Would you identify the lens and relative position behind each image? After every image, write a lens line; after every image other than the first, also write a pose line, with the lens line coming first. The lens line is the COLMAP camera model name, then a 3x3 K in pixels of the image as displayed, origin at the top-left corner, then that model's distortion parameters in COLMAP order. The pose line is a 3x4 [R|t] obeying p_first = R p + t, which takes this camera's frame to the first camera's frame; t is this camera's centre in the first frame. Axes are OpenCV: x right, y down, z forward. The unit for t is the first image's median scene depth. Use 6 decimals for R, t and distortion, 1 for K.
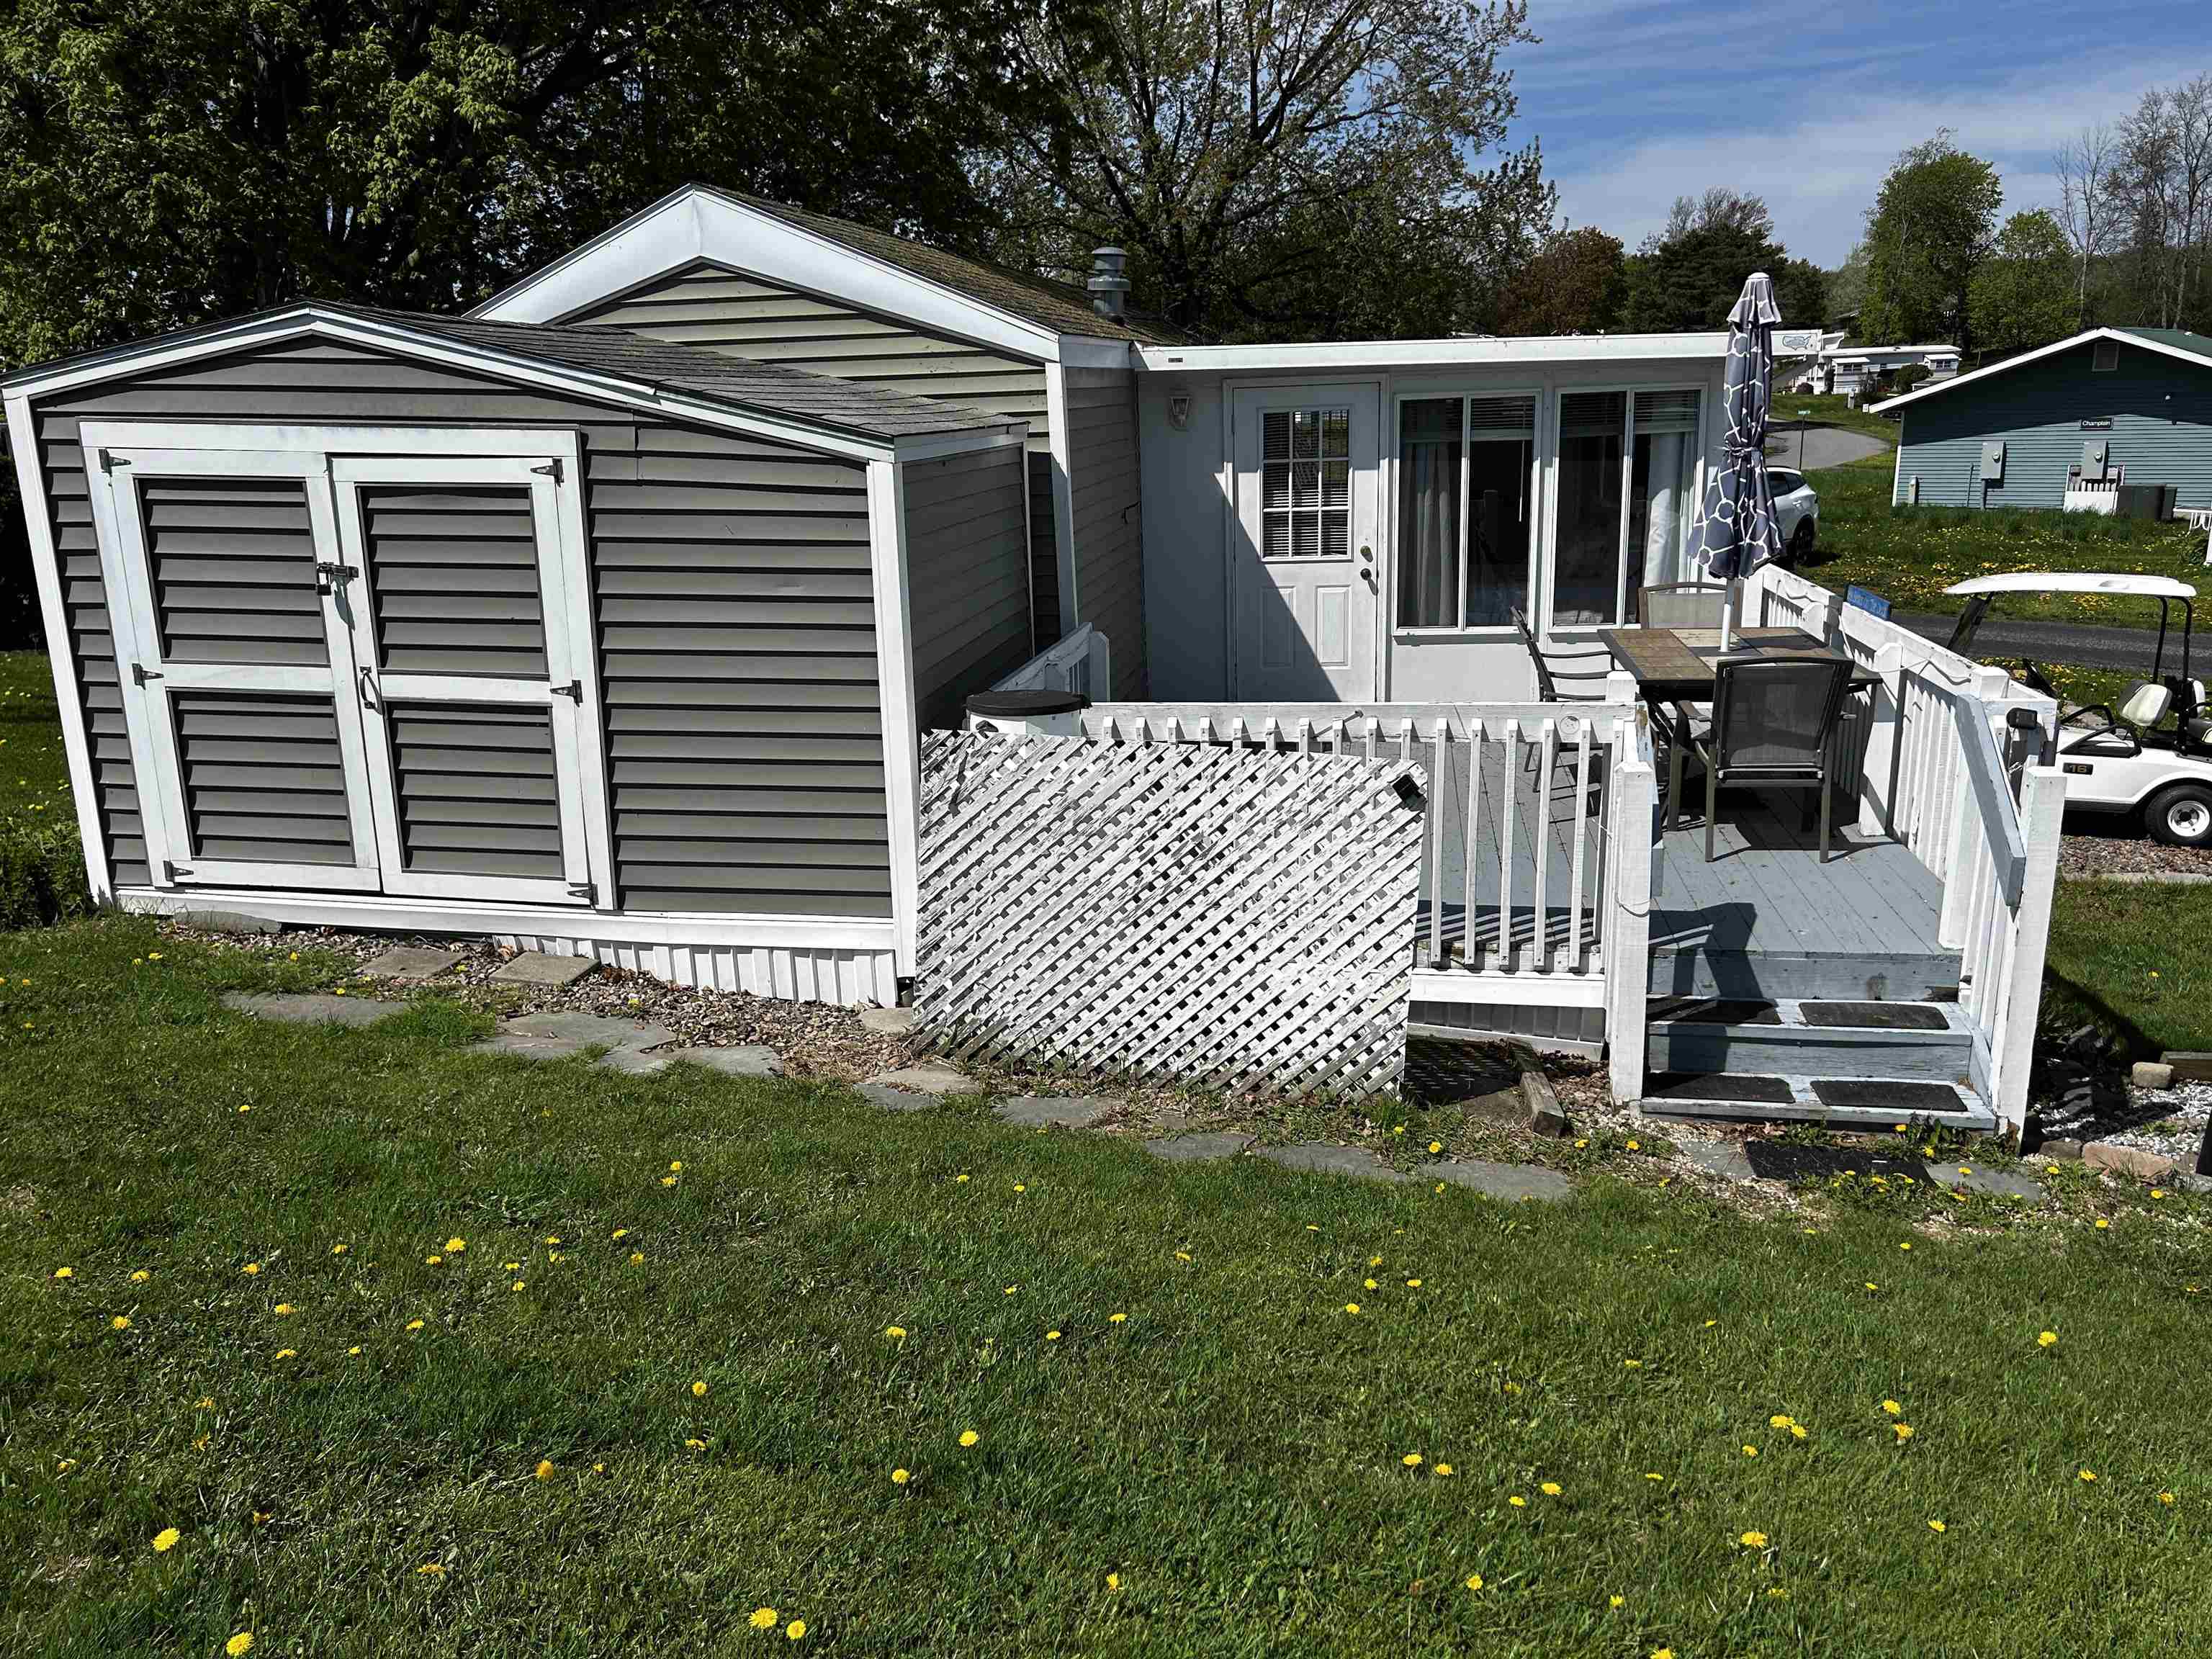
lens RADIAL K [[1658.1, 0, 1116.4], [0, 1658.1, 842.1], [0, 0, 1]] dist [0.052222, -0.046666]
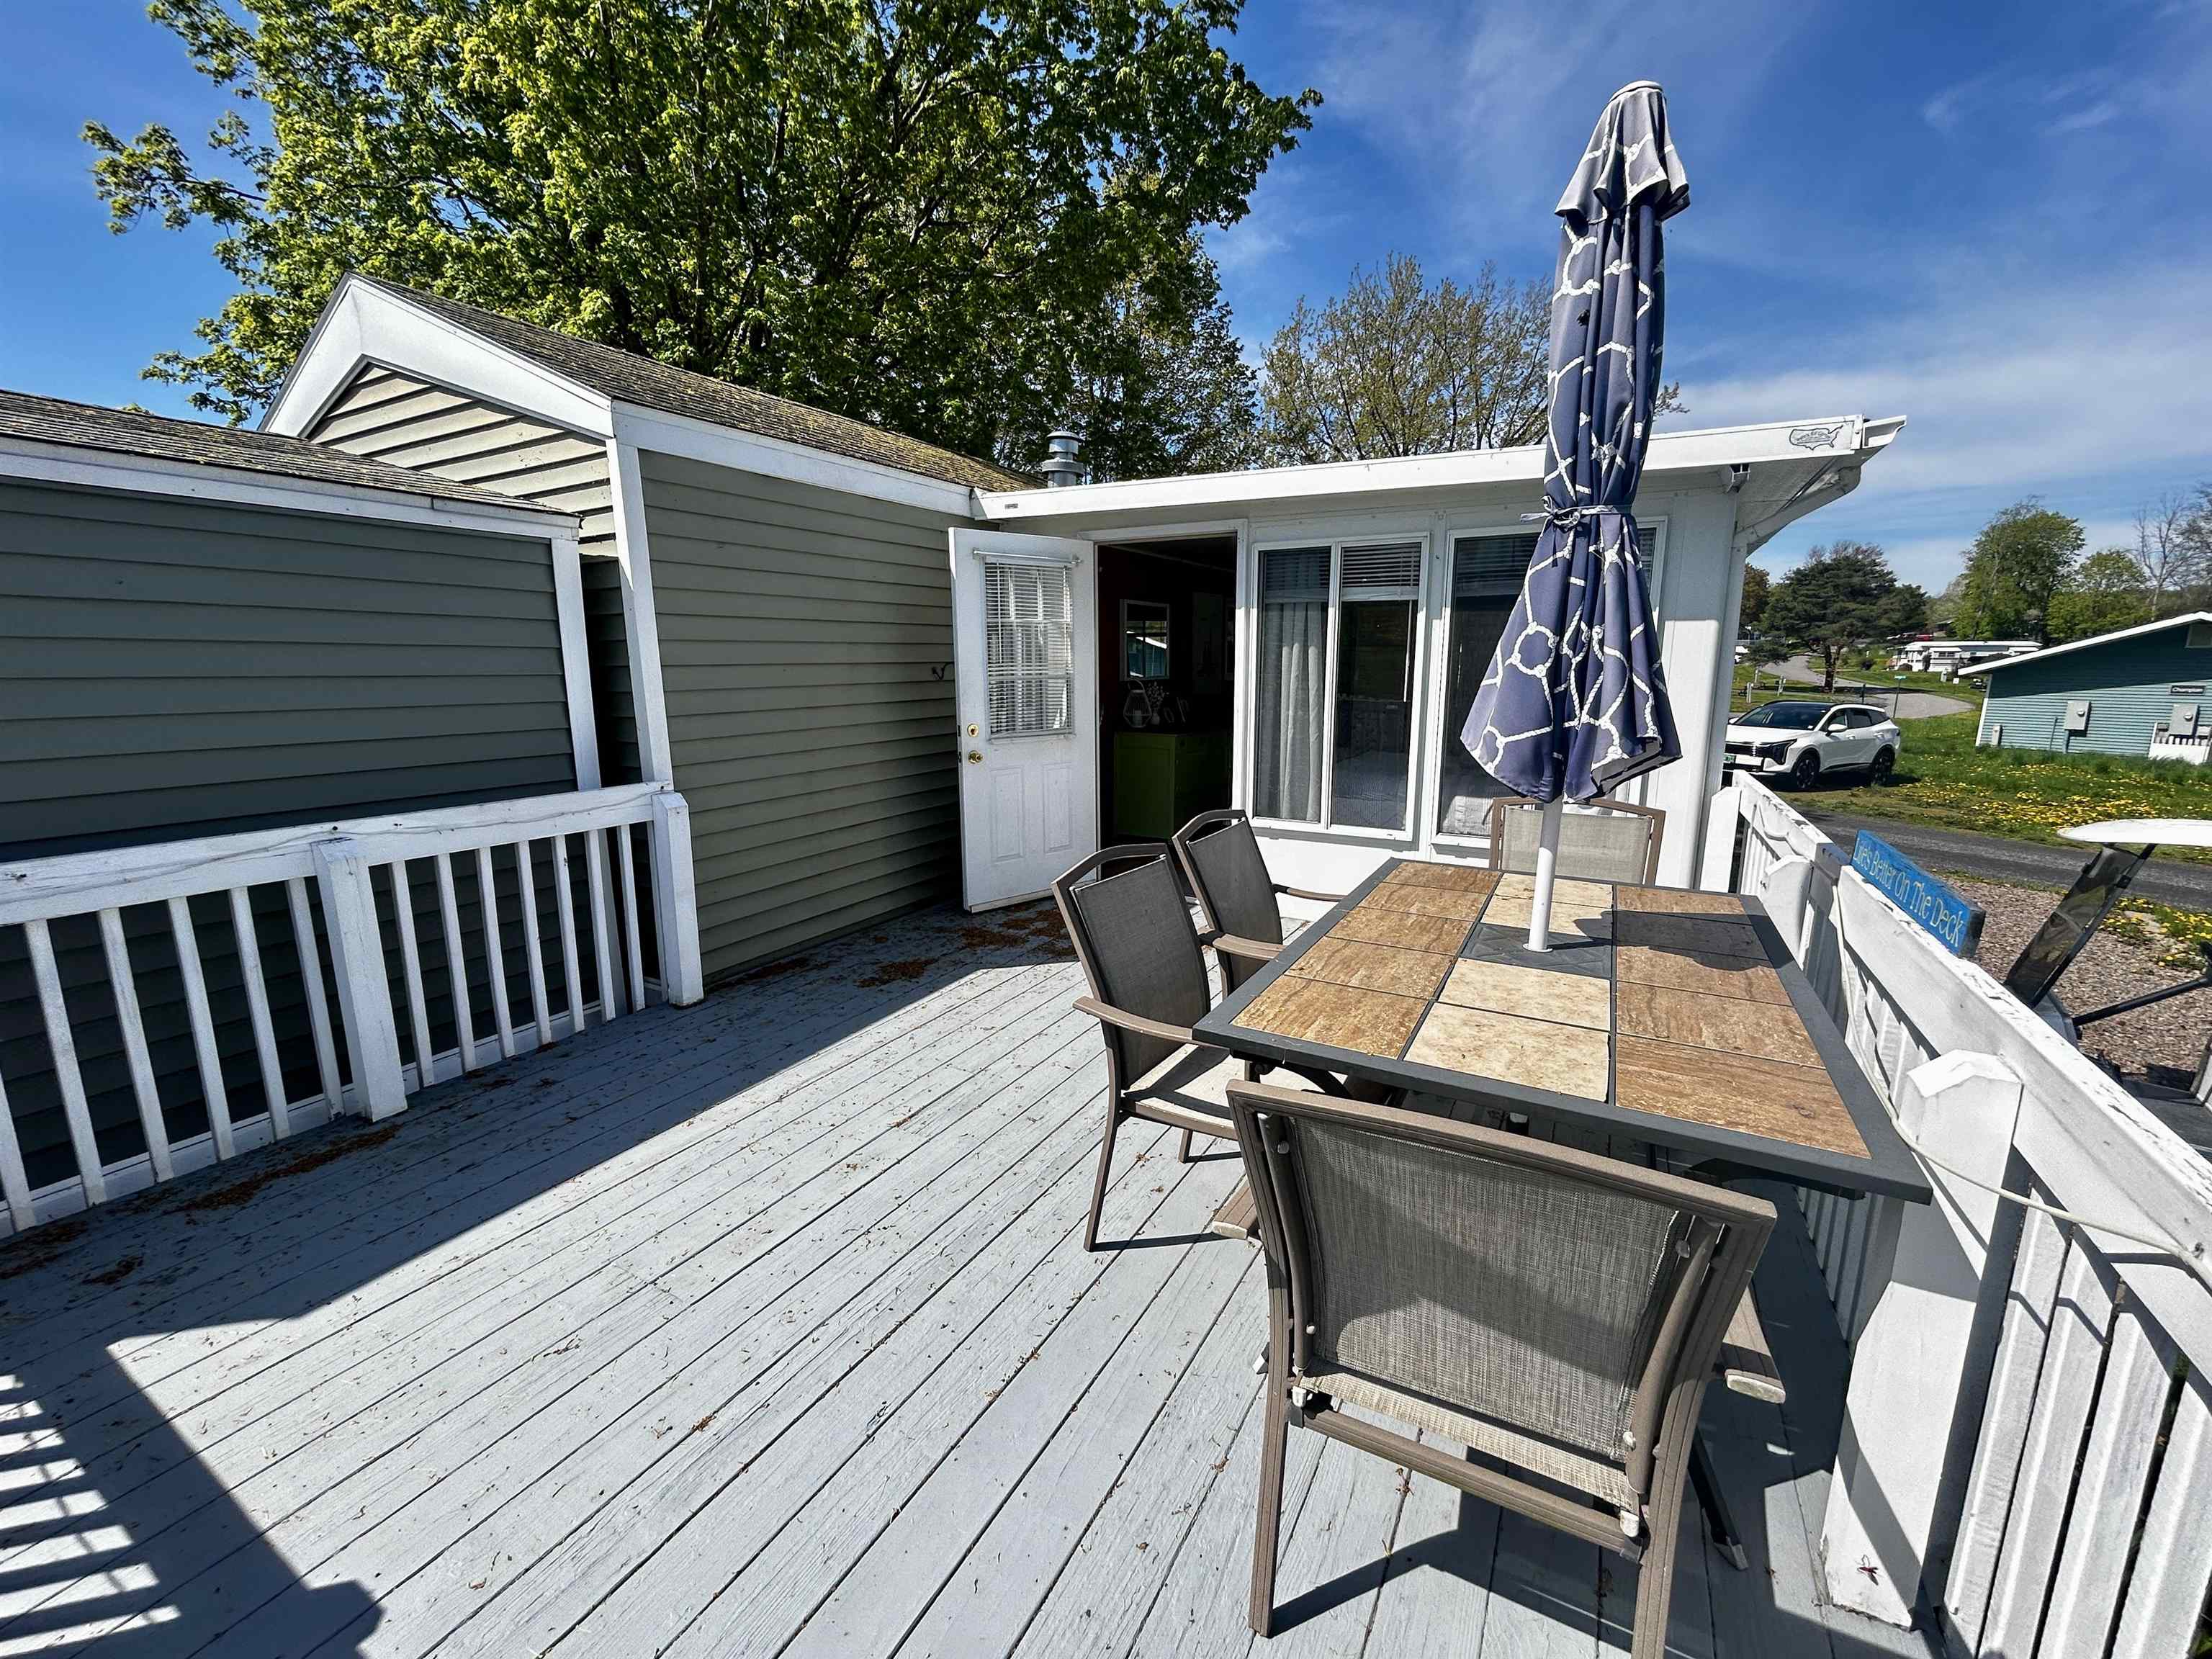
lens RADIAL K [[891.3, 0, 1107.8], [0, 891.3, 825.3], [0, 0, 1]] dist [0.001507, -0.000423]
pose [[0.940048, 0.094592, -0.327661, 0.251170], [-0.118216, 0.991578, -0.052899, -0.092443], [0.319897, 0.088463, 0.943313, 0.547504]]
